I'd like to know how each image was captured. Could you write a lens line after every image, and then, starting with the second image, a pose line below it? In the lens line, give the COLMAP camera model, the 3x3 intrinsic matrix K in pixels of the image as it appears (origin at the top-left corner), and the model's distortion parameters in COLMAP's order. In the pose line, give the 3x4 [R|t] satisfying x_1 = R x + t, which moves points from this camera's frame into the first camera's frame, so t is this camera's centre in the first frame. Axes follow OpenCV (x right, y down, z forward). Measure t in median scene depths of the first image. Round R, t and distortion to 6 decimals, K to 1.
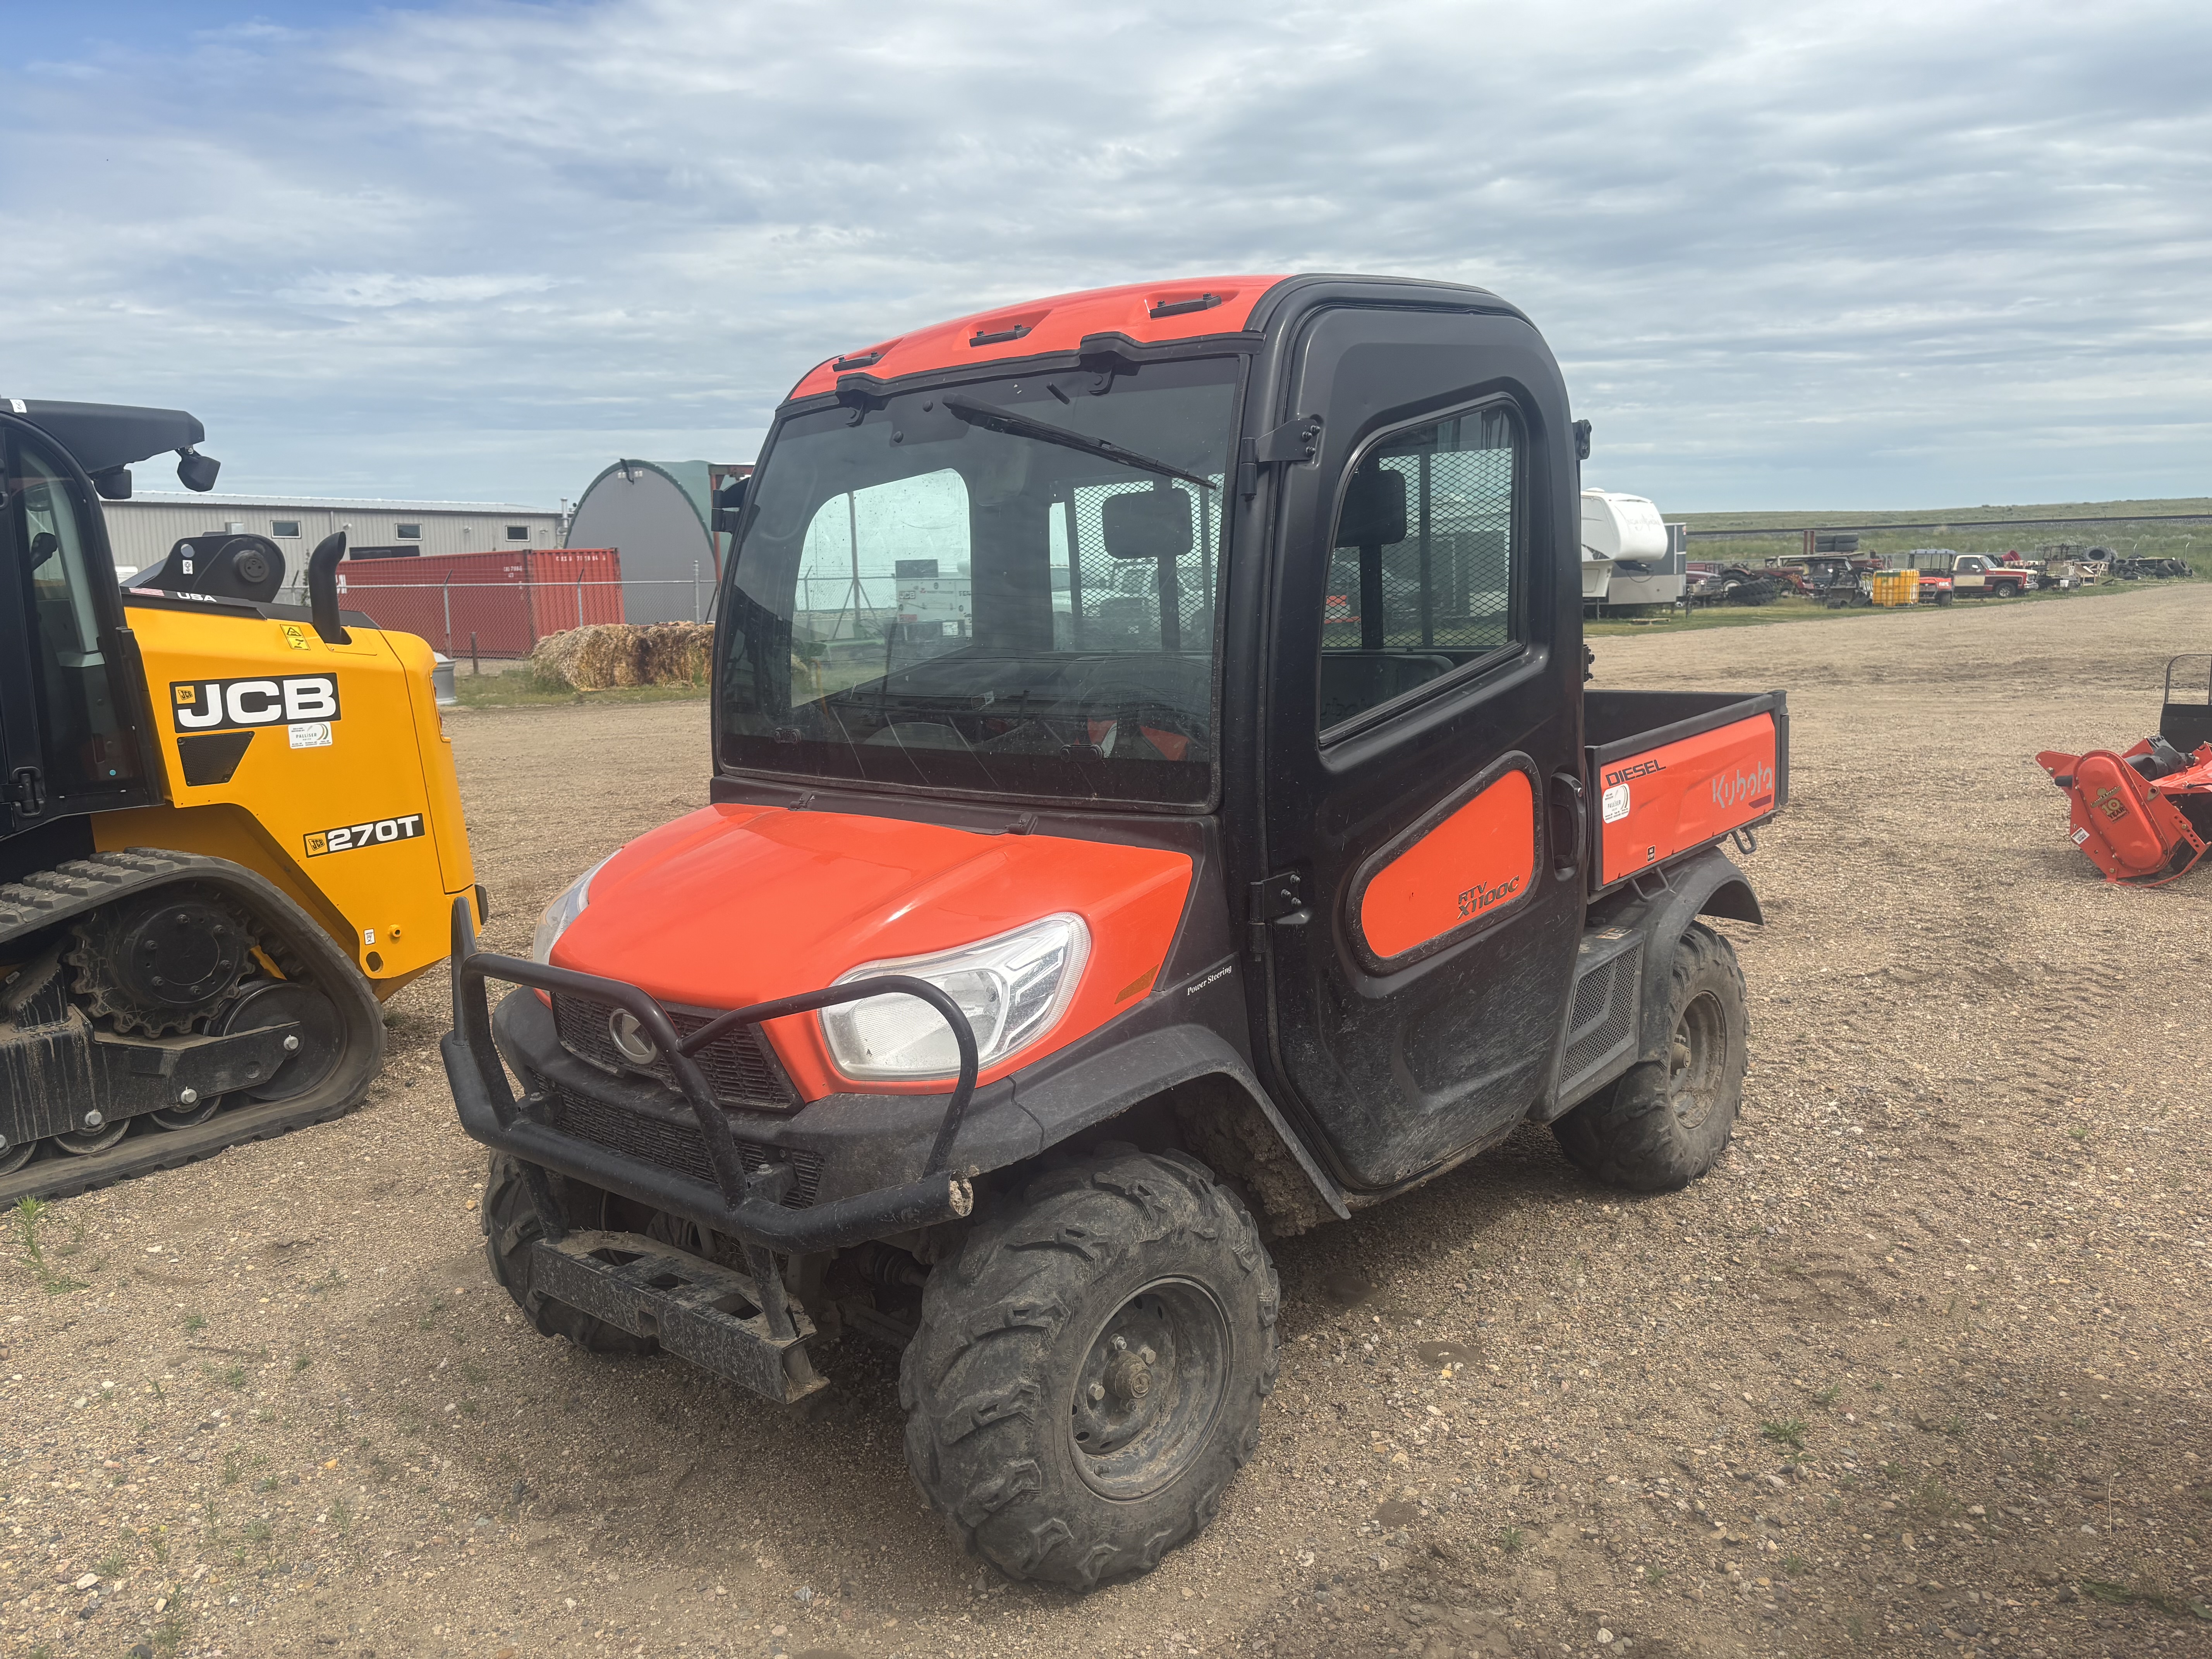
lens RADIAL K [[1691.6, 0, 1119.4], [0, 1691.6, 837.5], [0, 0, 1]] dist [0.046208, 0.002669]
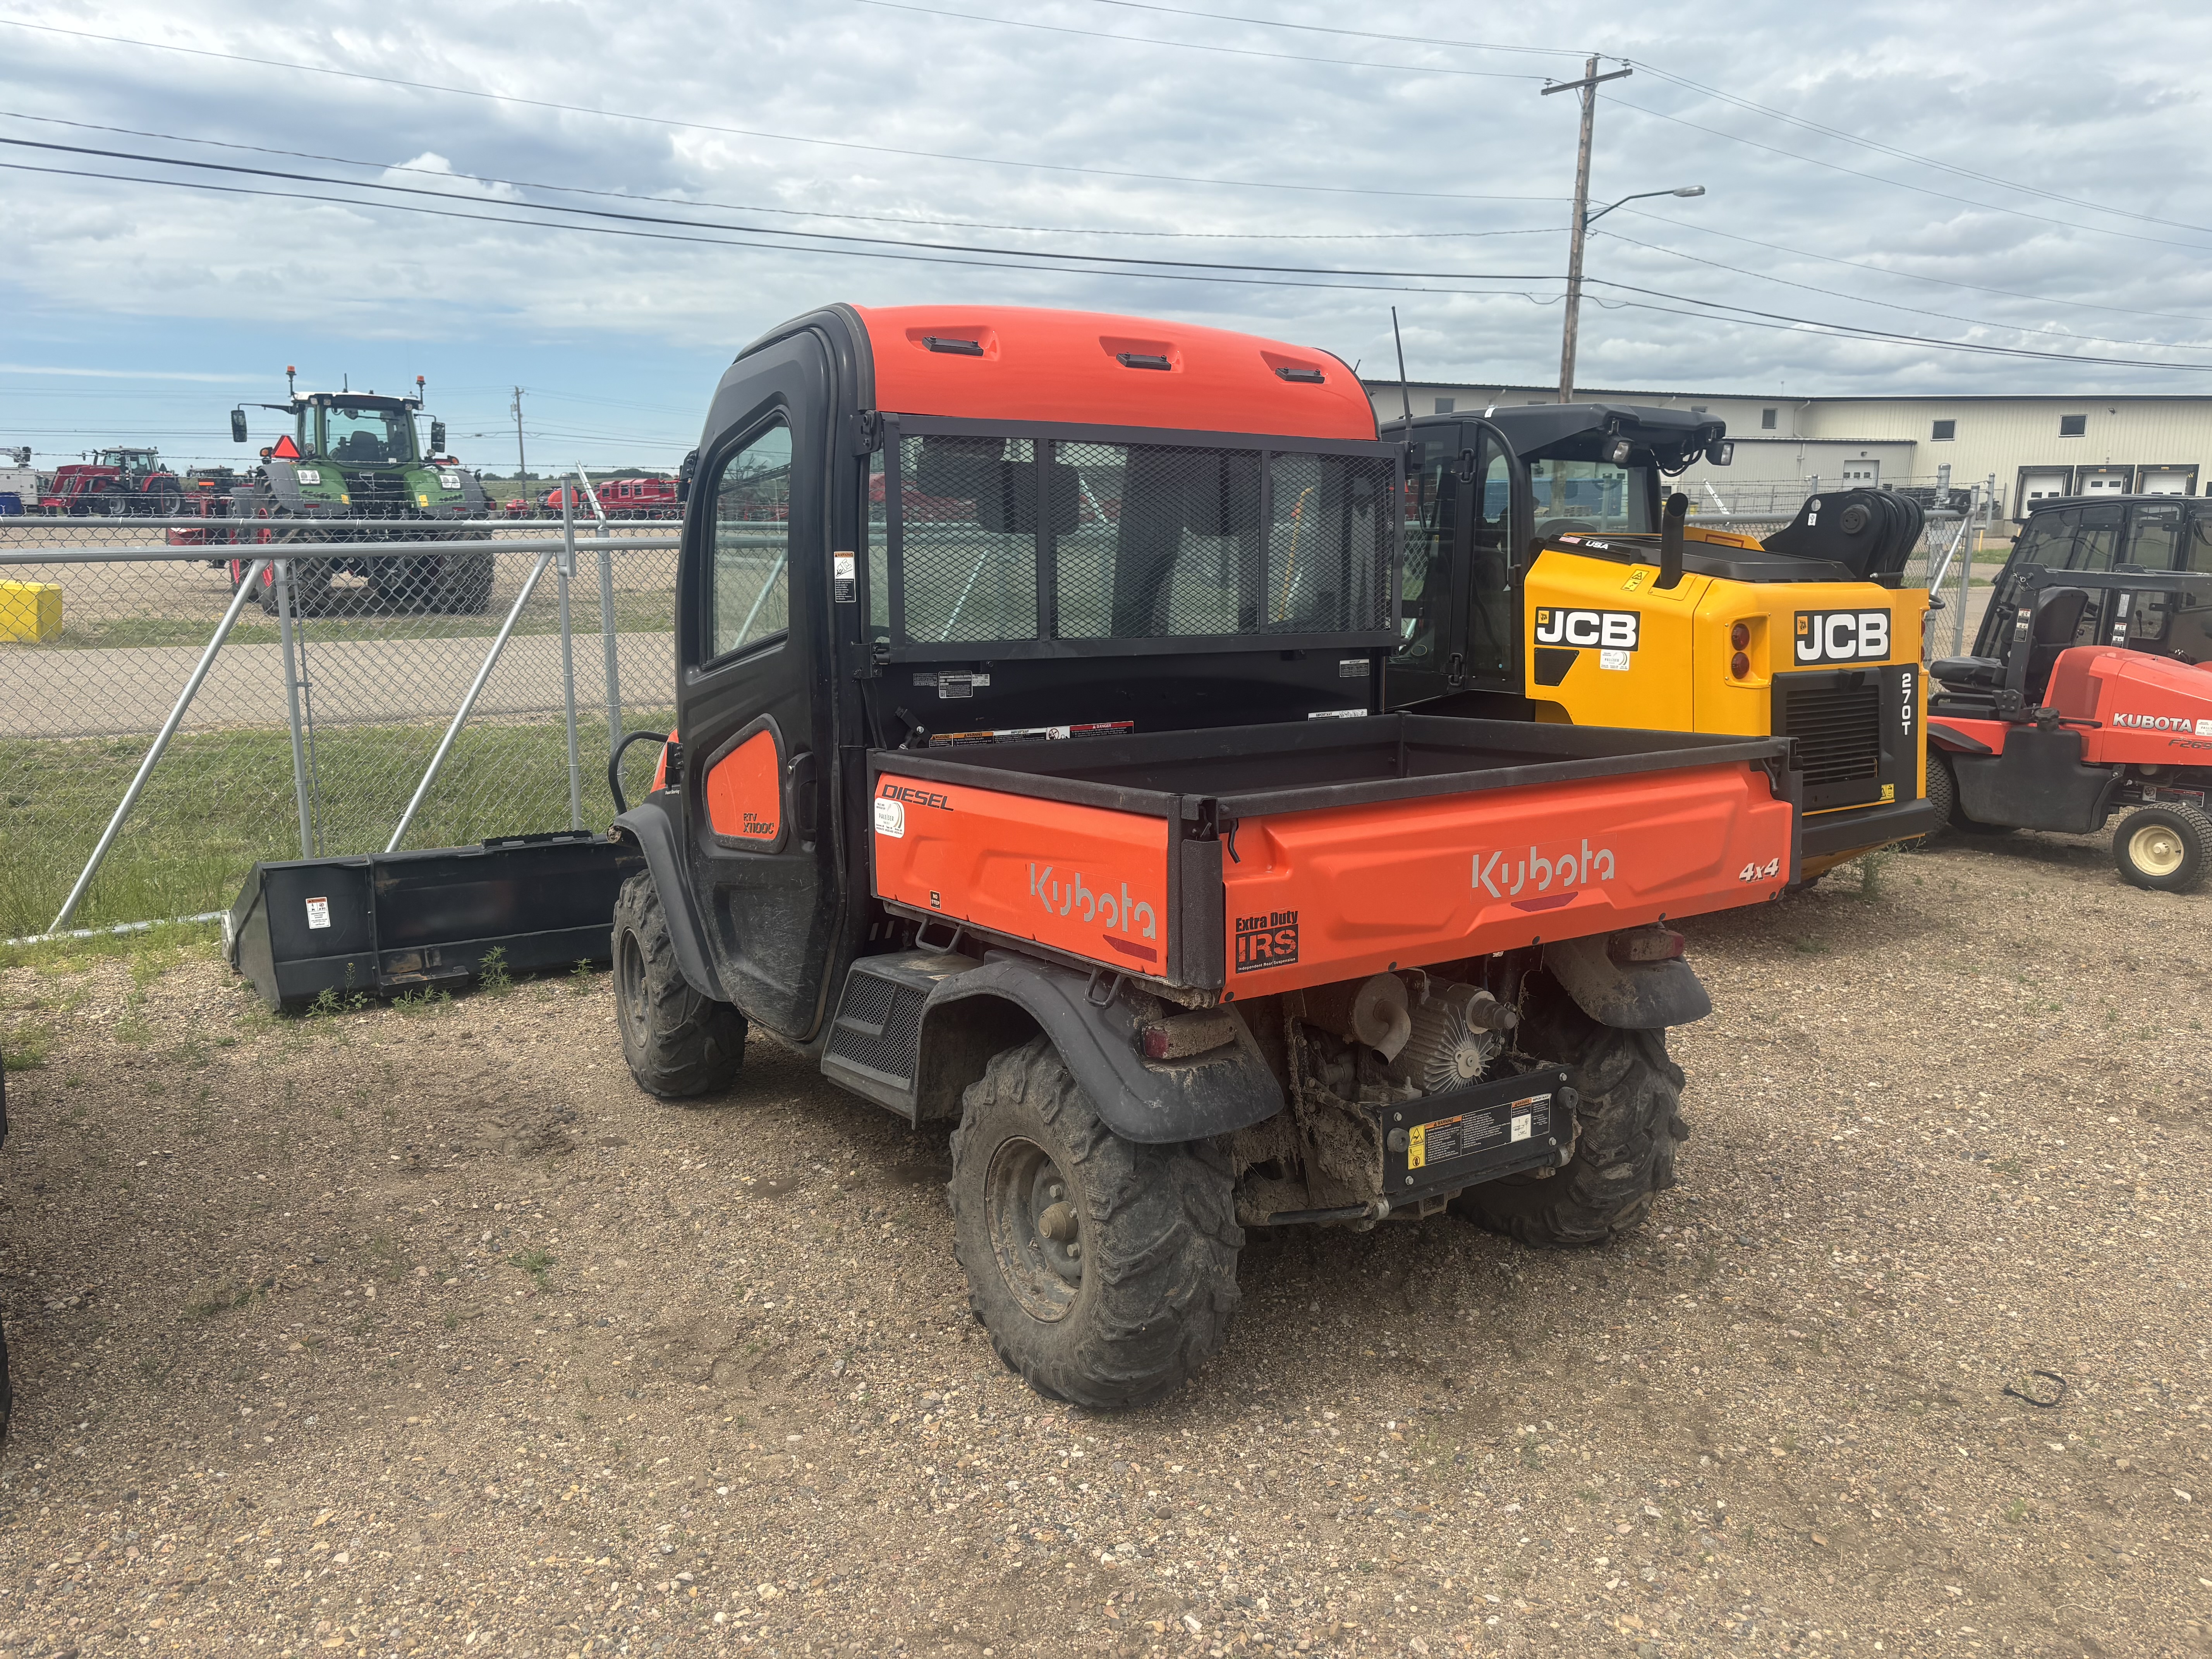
lens RADIAL K [[1691.6, 0, 1108.7], [0, 1691.6, 832.9], [0, 0, 1]] dist [0.046208, 0.002669]
pose [[-0.214531, 0.199119, -0.956205, 0.831075], [-0.150048, 0.960659, 0.233711, -0.177909], [0.965123, 0.193615, -0.176213, 0.919530]]
